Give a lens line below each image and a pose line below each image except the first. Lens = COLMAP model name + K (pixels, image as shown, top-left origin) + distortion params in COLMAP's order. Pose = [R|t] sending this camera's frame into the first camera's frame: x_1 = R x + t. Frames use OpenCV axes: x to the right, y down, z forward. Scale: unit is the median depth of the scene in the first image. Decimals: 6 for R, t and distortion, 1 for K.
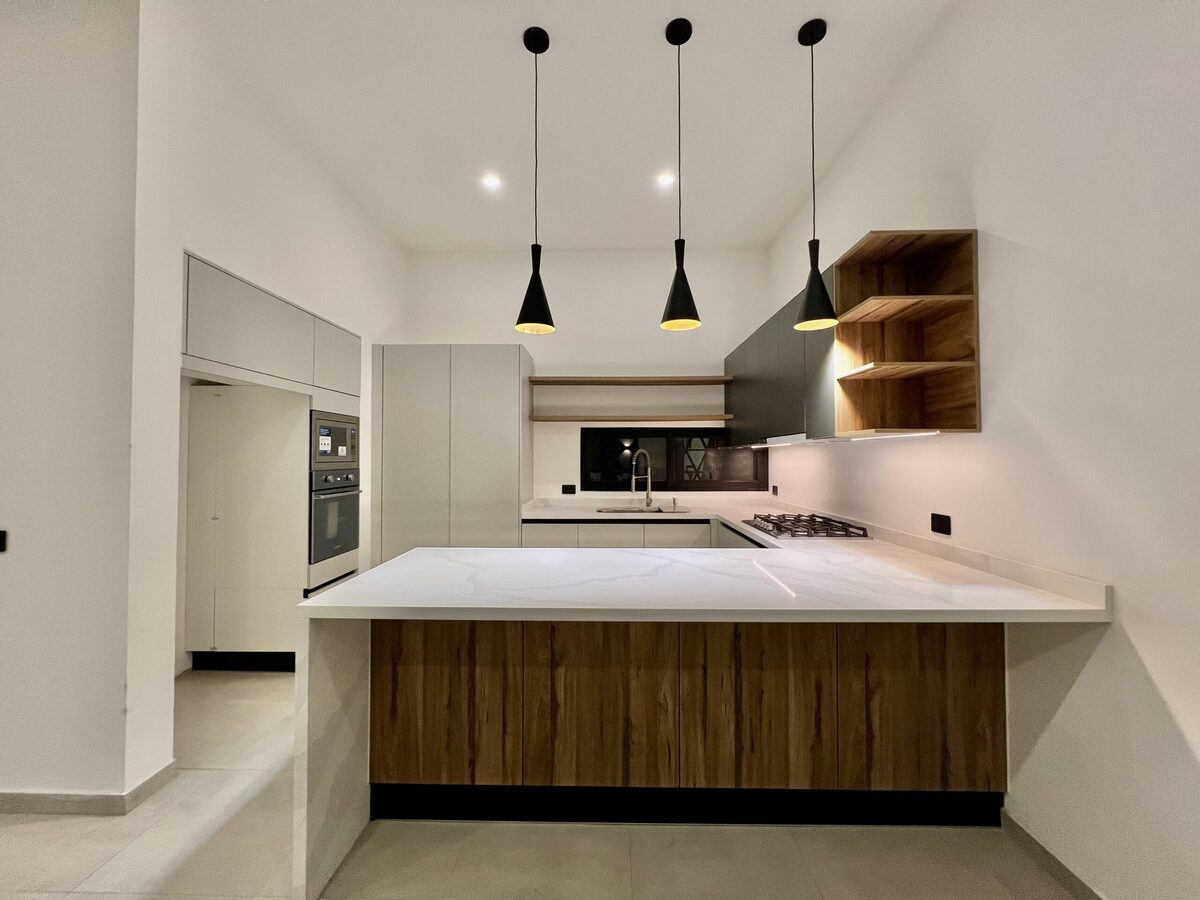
lens RADIAL K [[487.0, 0, 600.0], [0, 487.0, 450.0], [0, 0, 1]] dist [-0.000168, -0.000020]
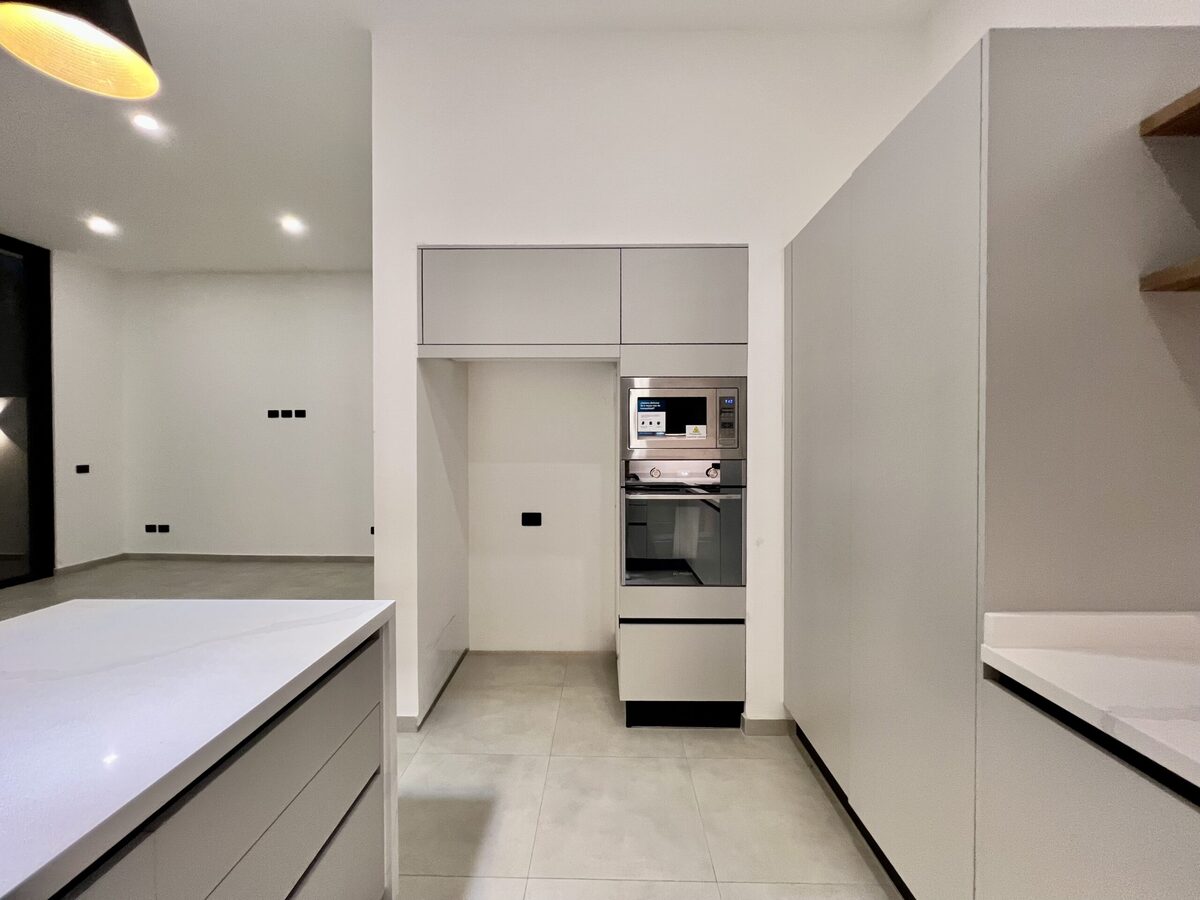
lens RADIAL K [[487.0, 0, 600.0], [0, 487.0, 450.0], [0, 0, 1]] dist [-0.000168, -0.000020]
pose [[-0.000397, 0.012932, -0.999916, 0.135571], [0.013986, 0.999819, 0.012925, 0.016583], [0.999902, -0.013979, -0.000578, 0.877157]]
